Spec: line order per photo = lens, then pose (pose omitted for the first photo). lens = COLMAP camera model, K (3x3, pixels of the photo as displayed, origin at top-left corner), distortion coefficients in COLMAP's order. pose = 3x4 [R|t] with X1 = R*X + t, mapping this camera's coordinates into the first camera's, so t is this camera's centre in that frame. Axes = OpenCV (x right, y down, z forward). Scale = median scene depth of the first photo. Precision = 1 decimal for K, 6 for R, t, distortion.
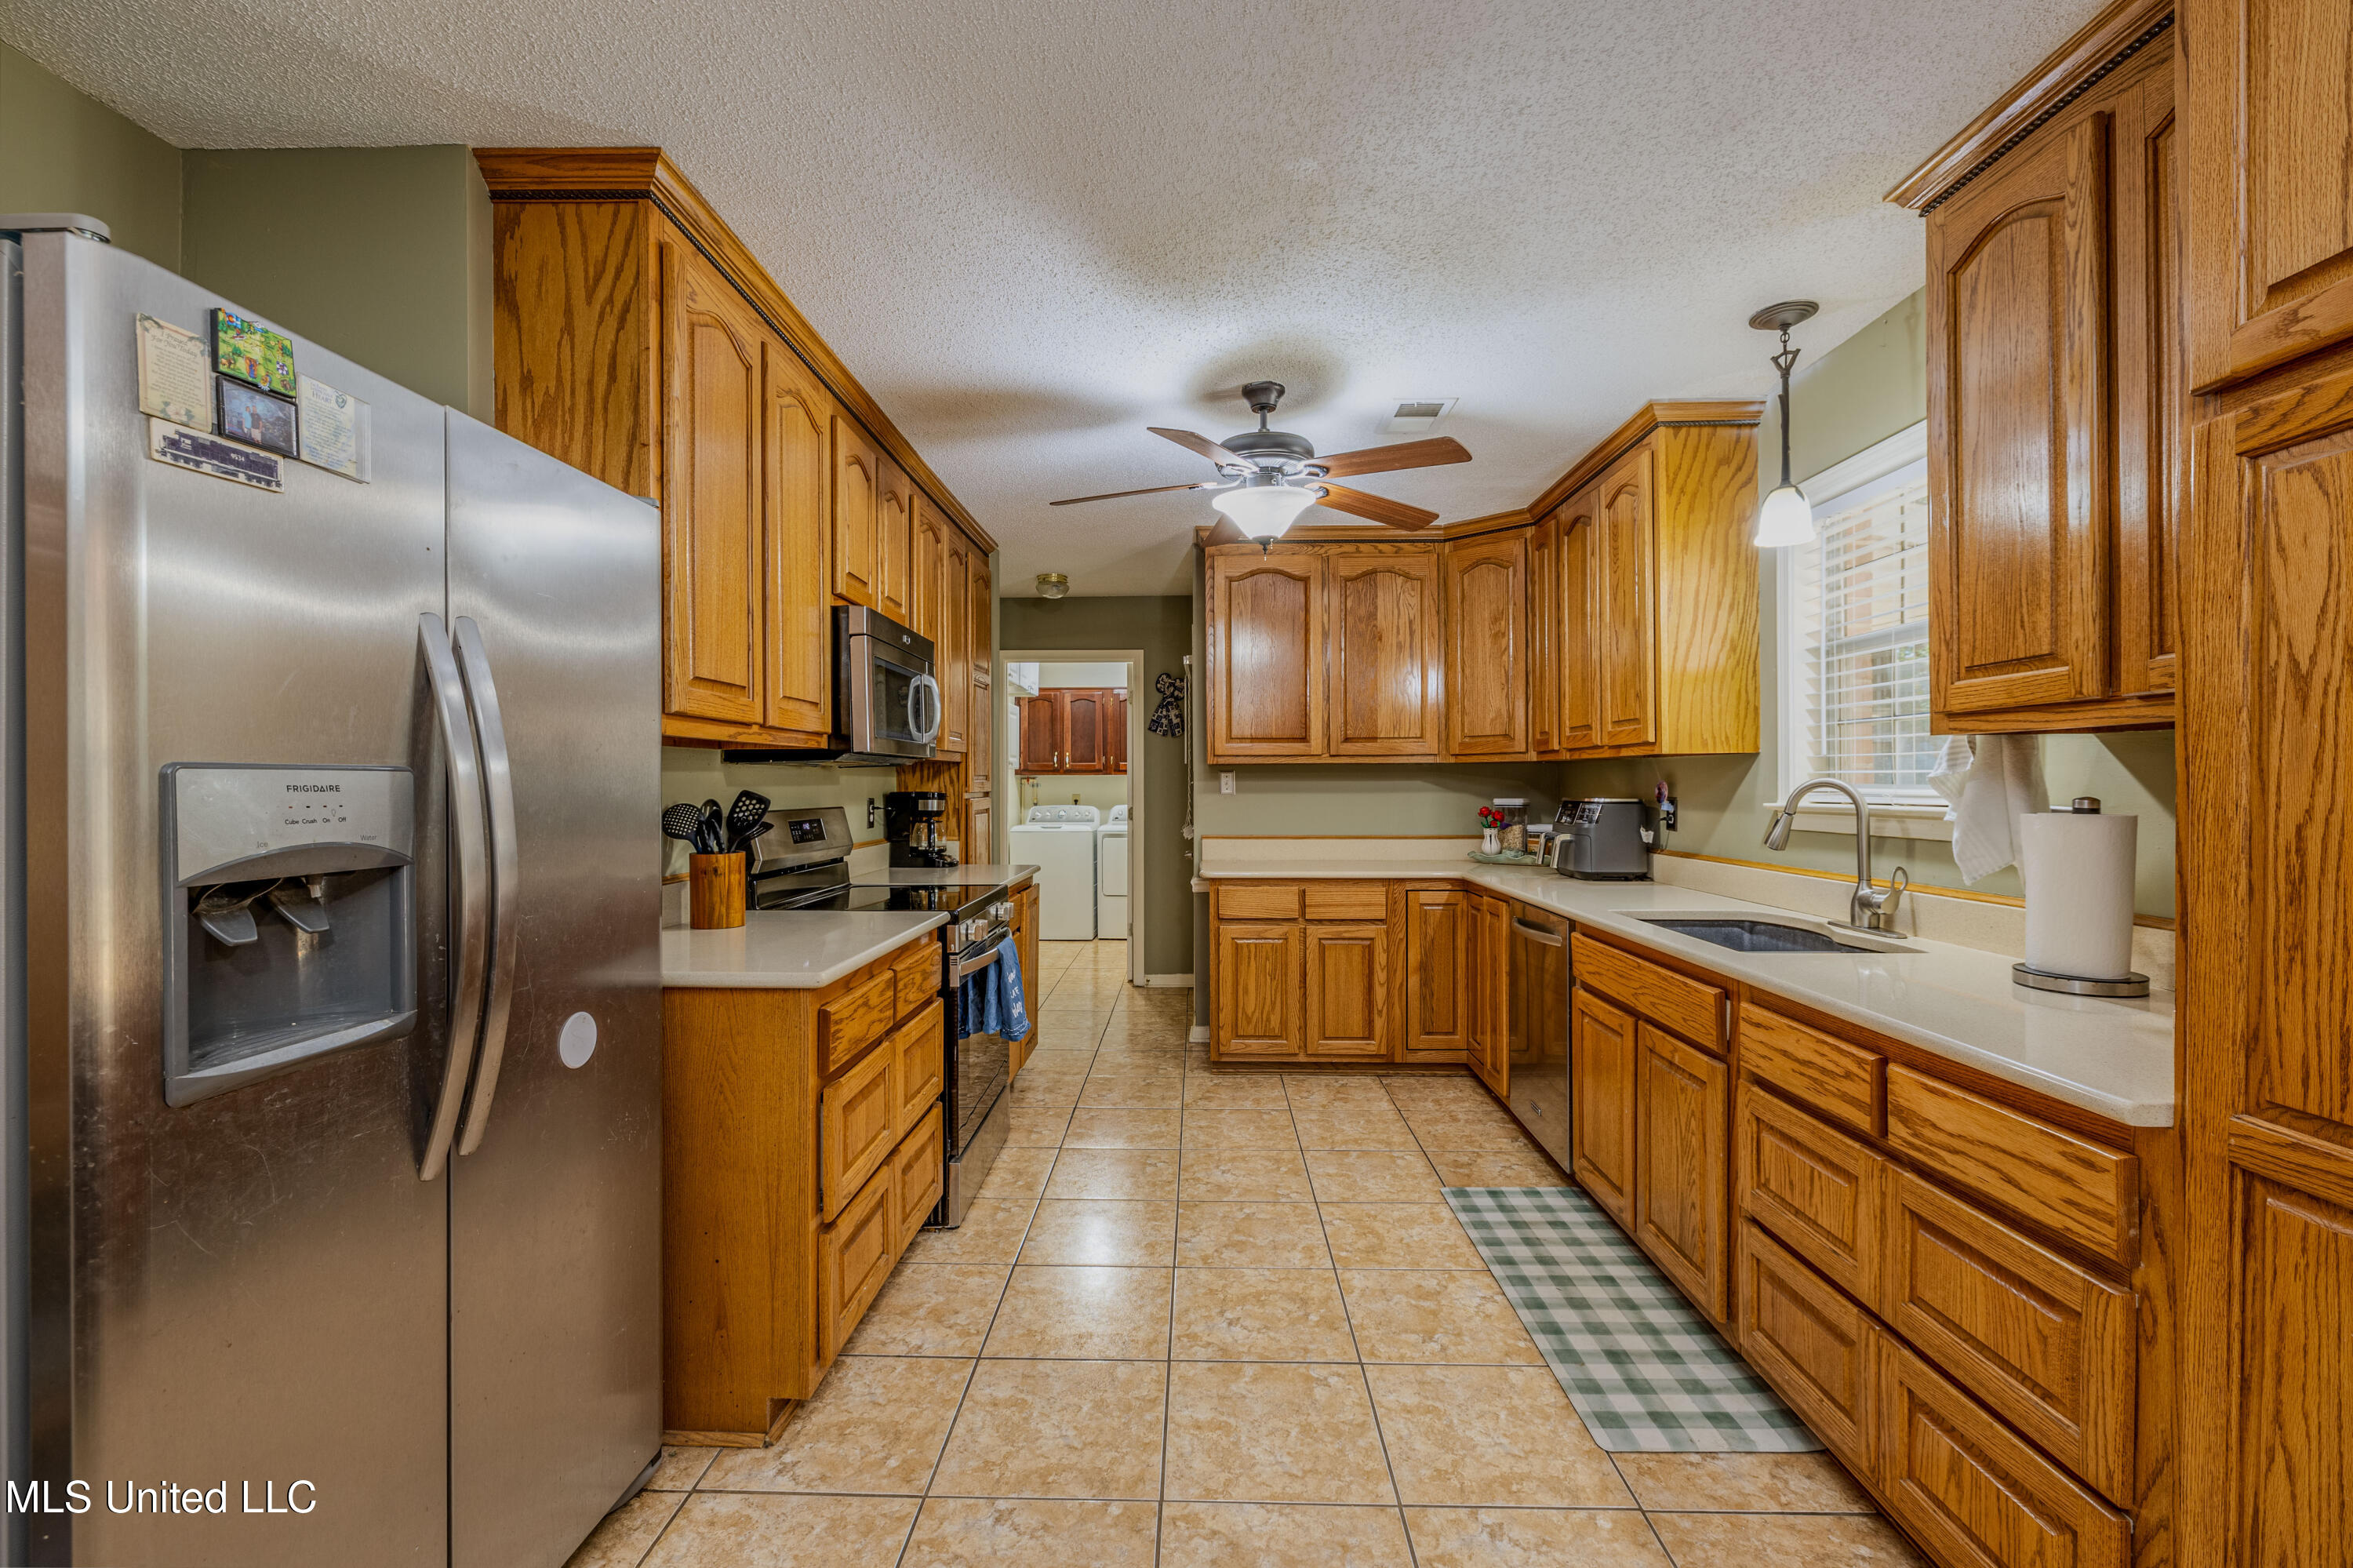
lens RADIAL K [[985.3, 0, 1177.3], [0, 985.3, 789.0], [0, 0, 1]] dist [-0.004677, 0.000295]
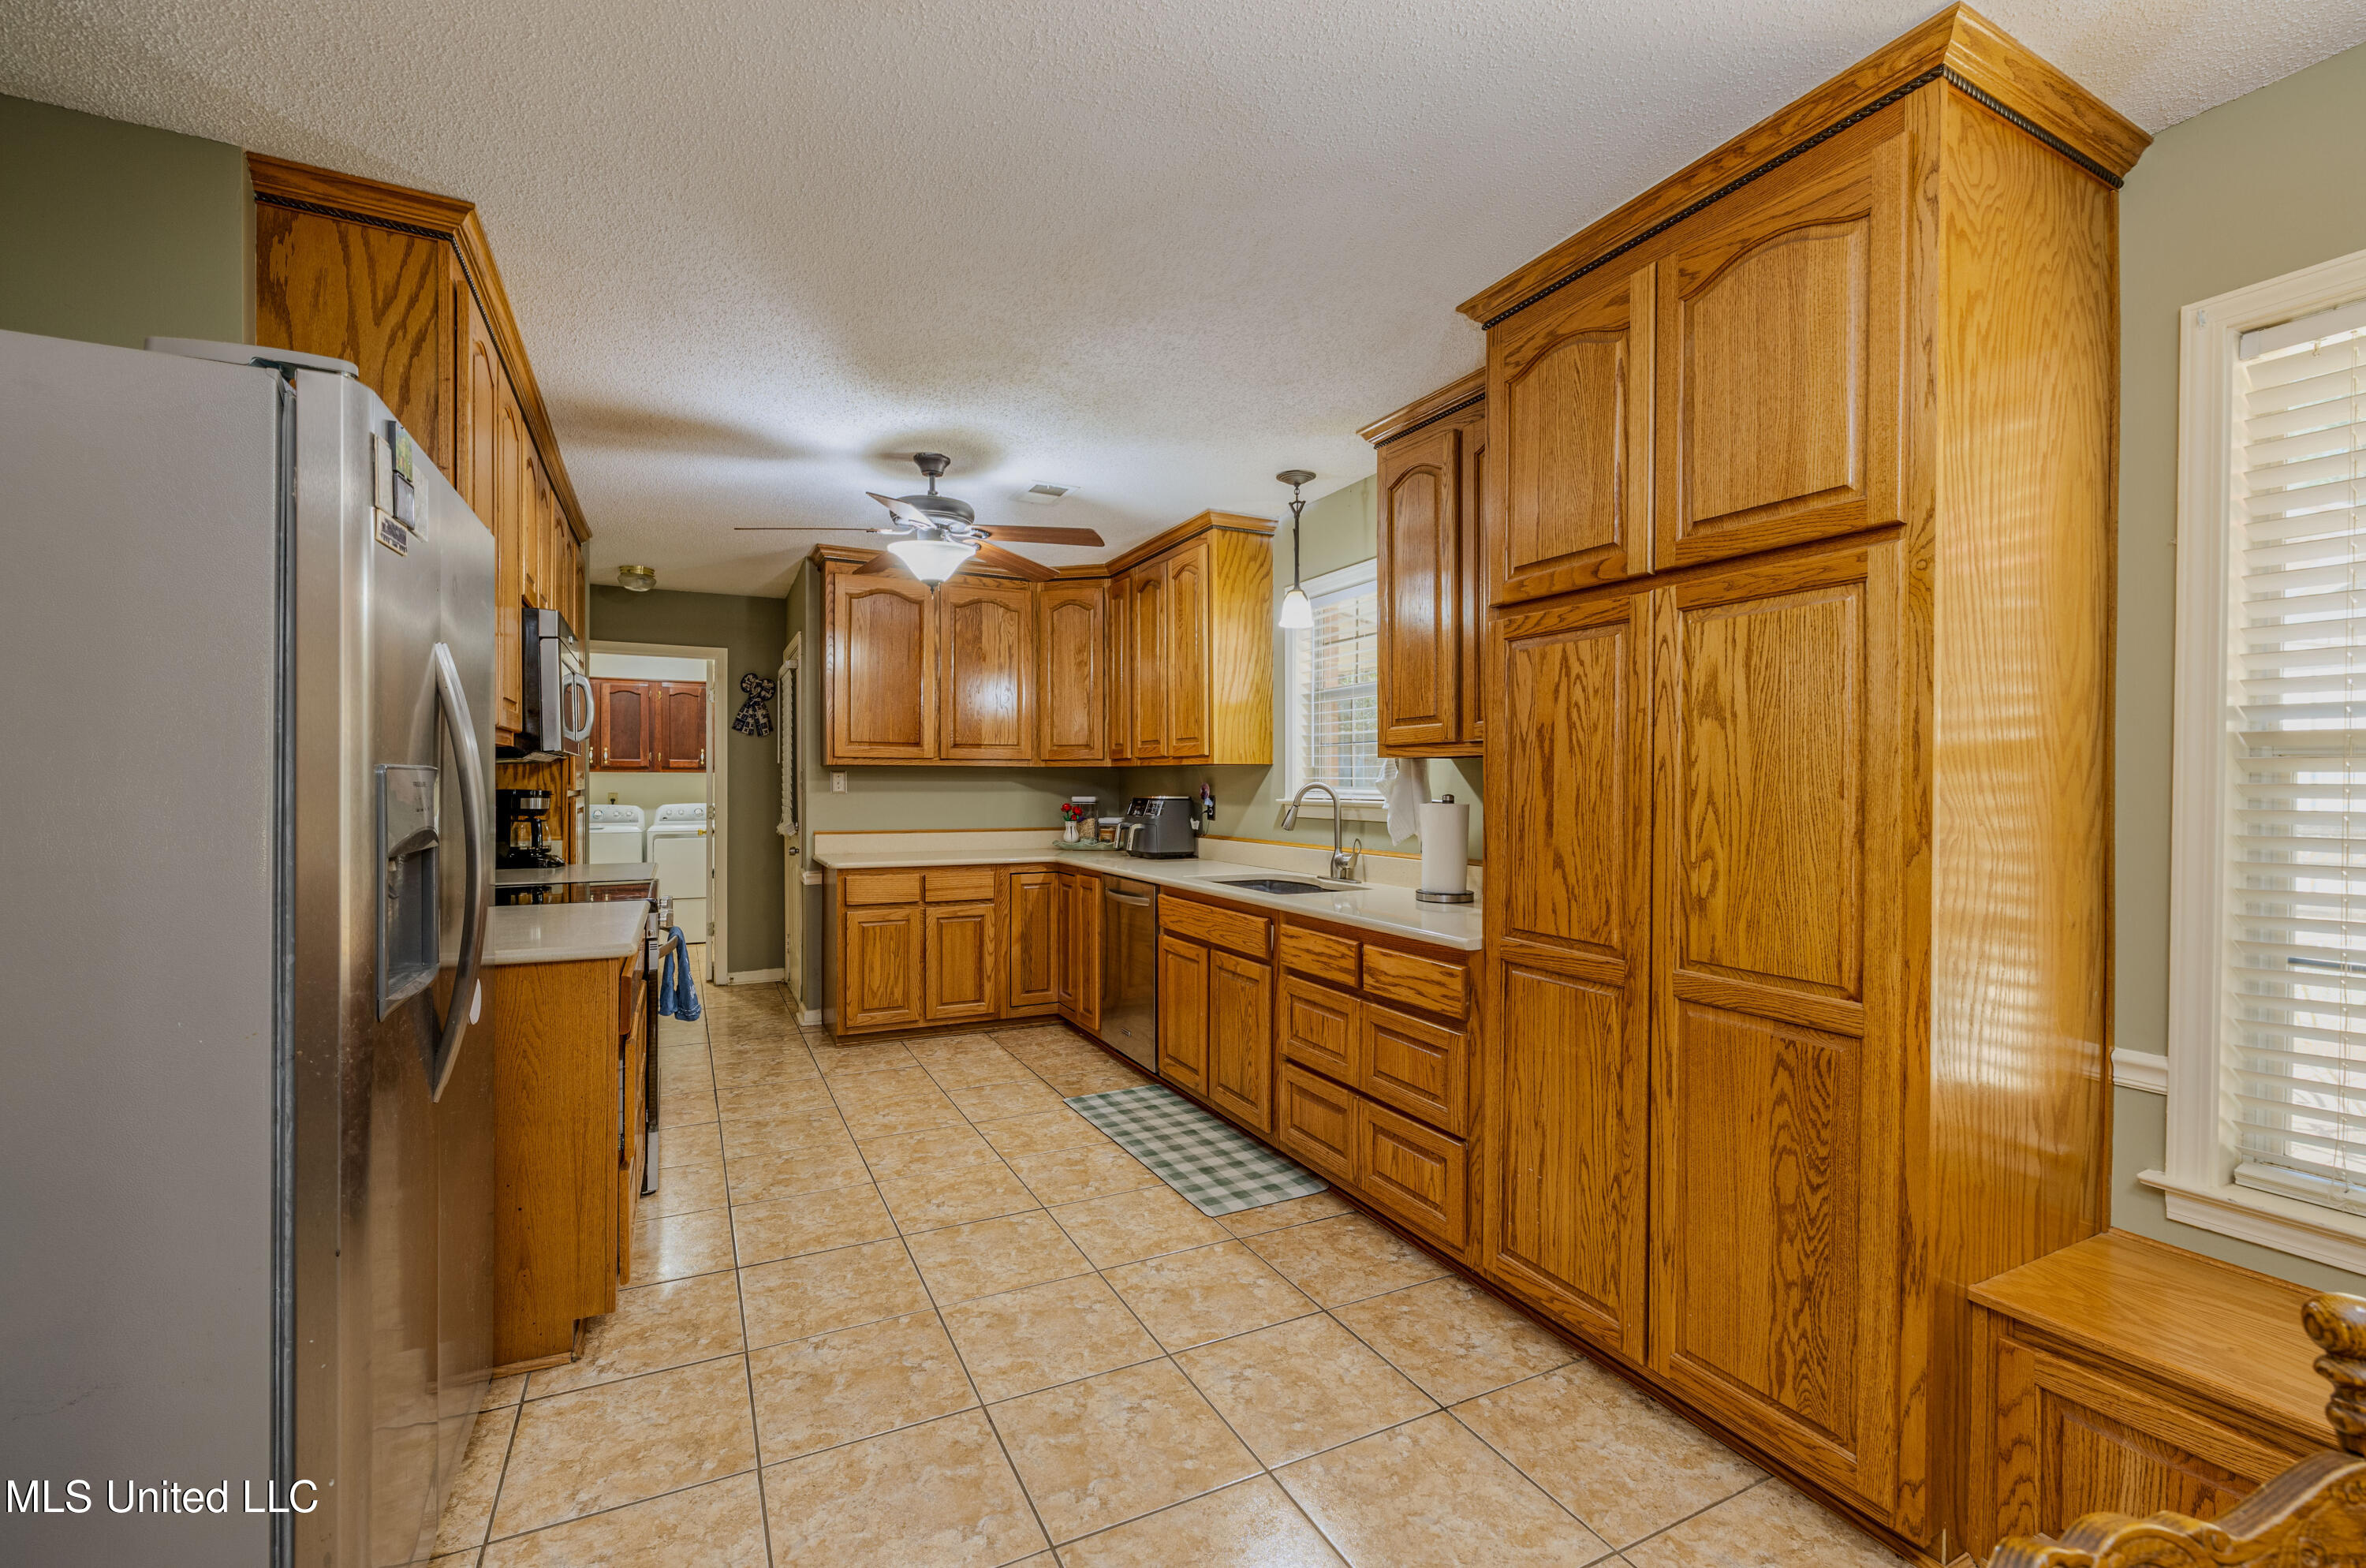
lens RADIAL K [[990.7, 0, 1184.8], [0, 990.7, 791.3], [0, 0, 1]] dist [-0.004677, 0.000295]
pose [[0.879687, 0.002368, 0.475548, -0.264466], [-0.003623, 0.999992, 0.001721, 0.001073], [-0.475540, -0.003237, 0.879688, -0.268377]]
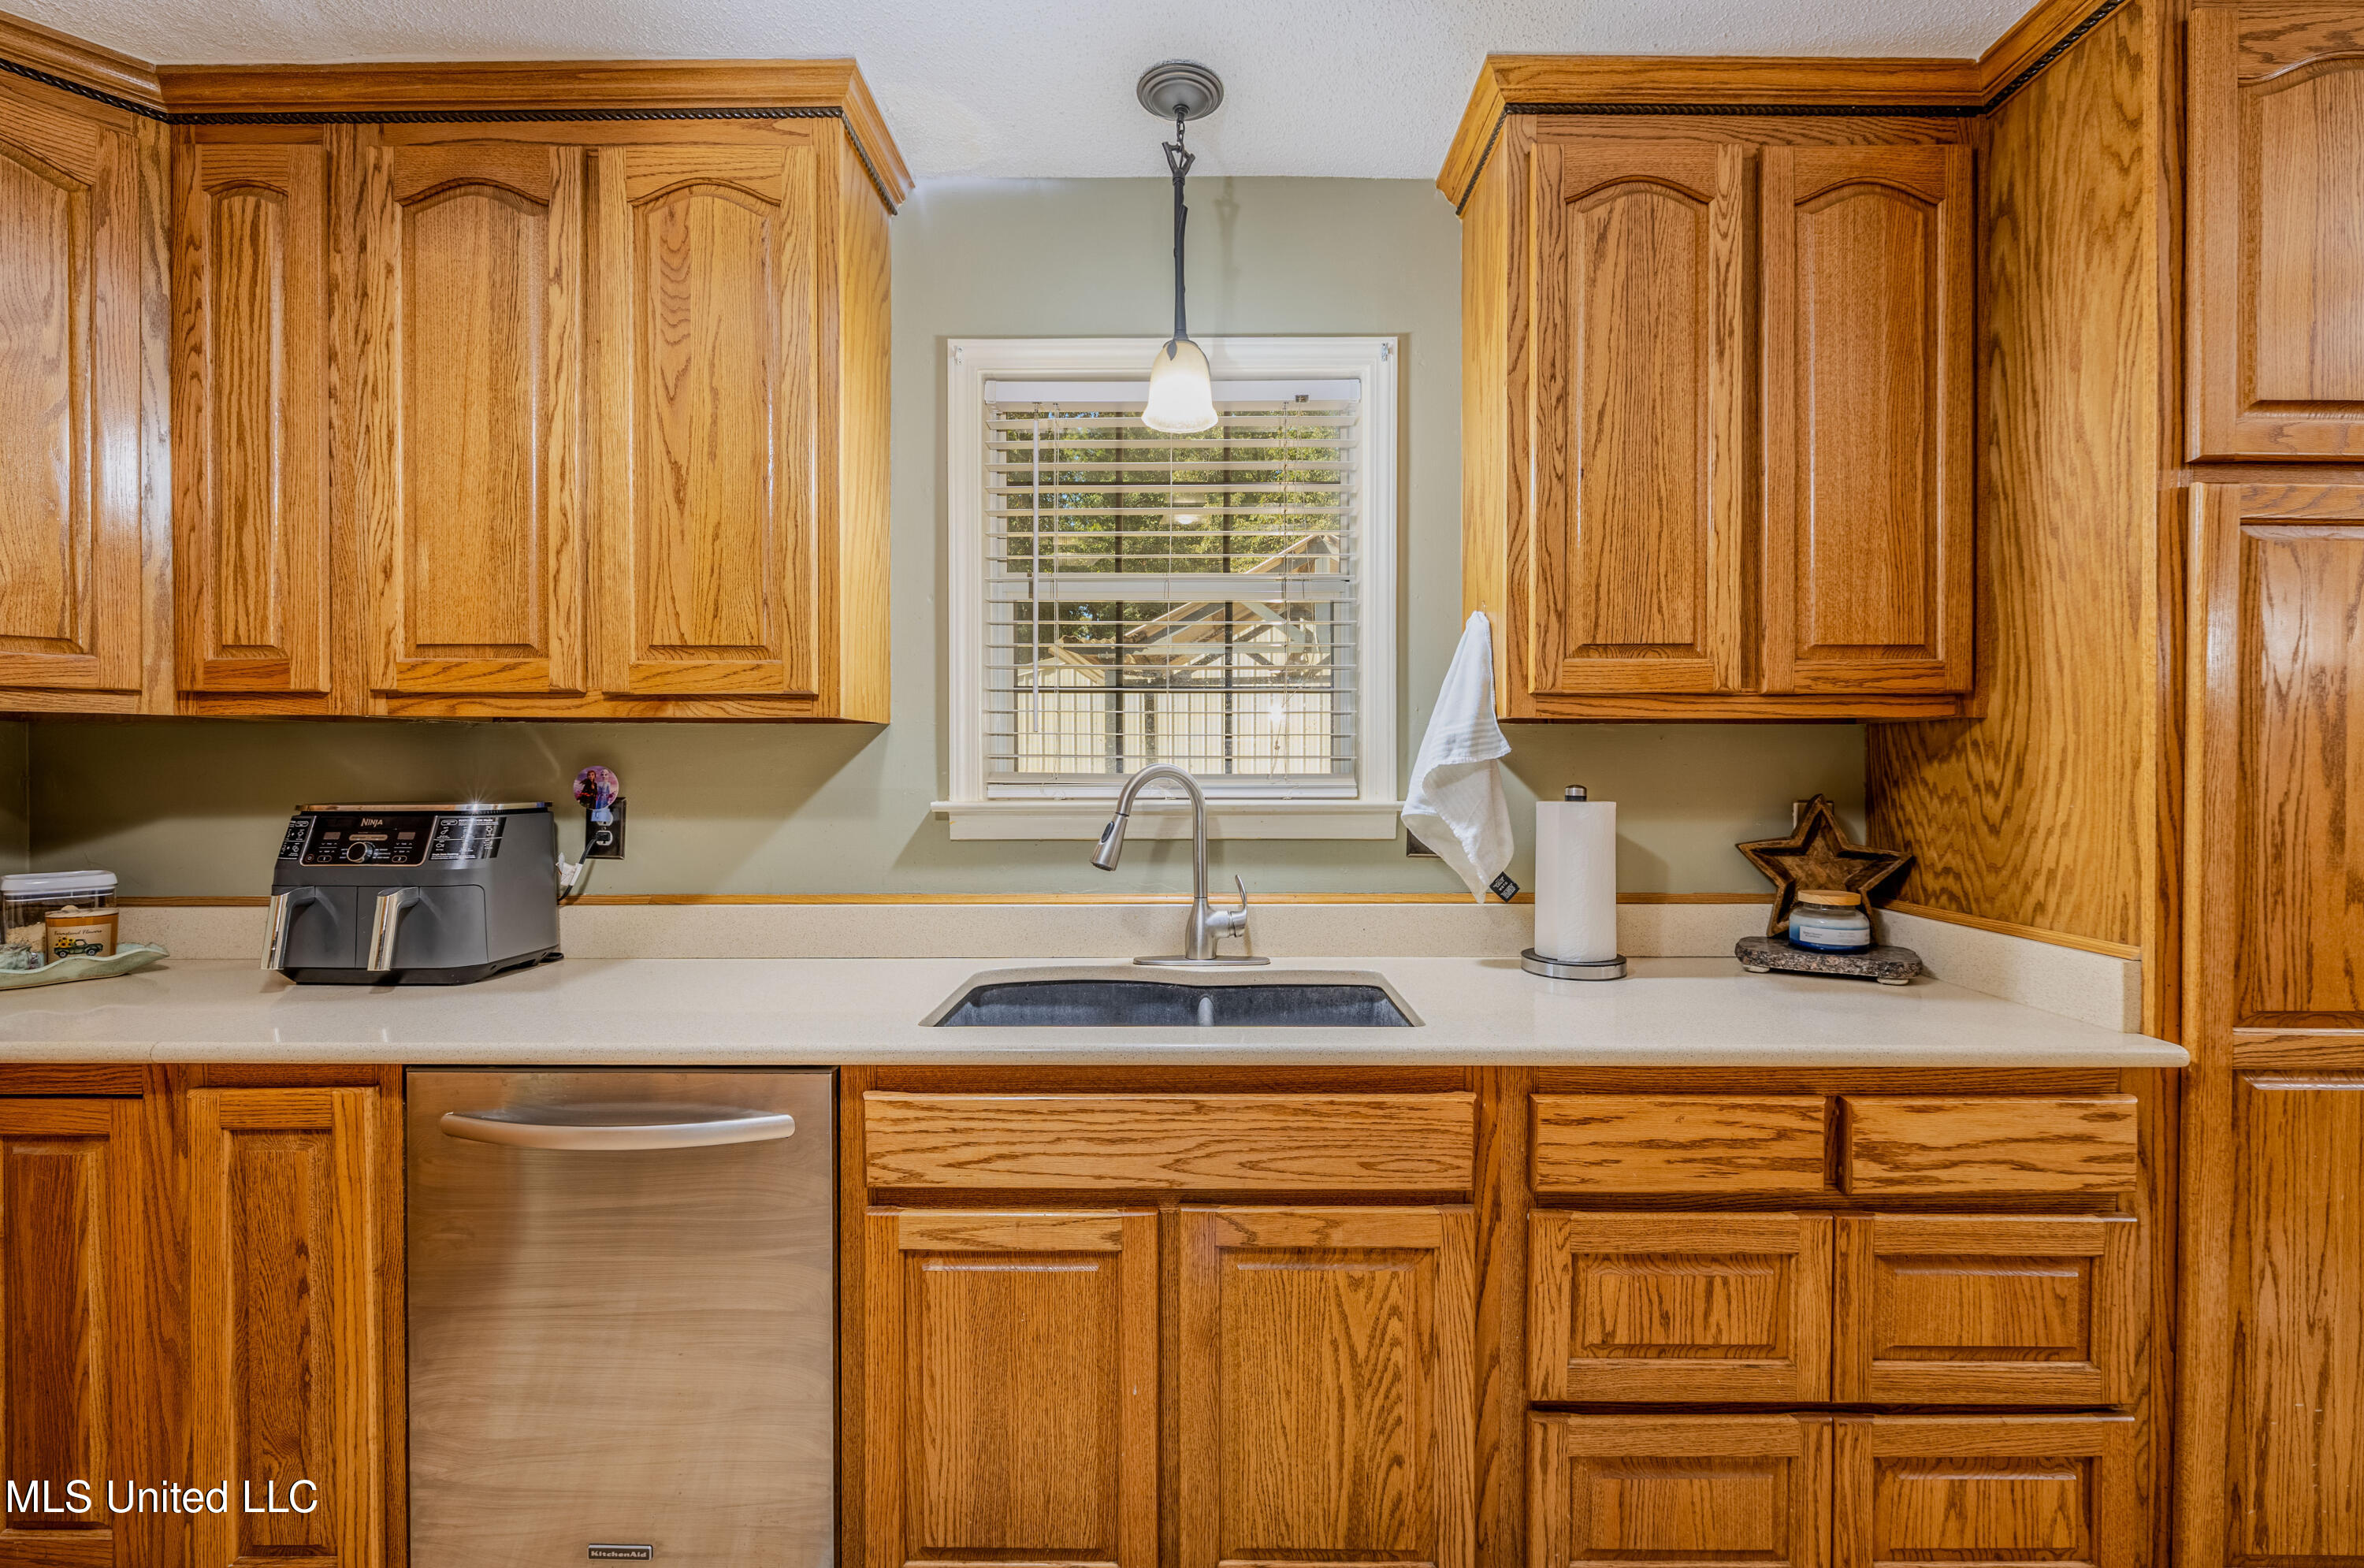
lens RADIAL K [[989.8, 0, 1201.3], [0, 989.8, 772.1], [0, 0, 1]] dist [-0.004677, 0.000295]
pose [[-0.024274, -0.001644, 0.999704, -0.078930], [0.004918, 0.999986, 0.001764, -0.006760], [-0.999693, 0.004959, -0.024266, 1.028433]]
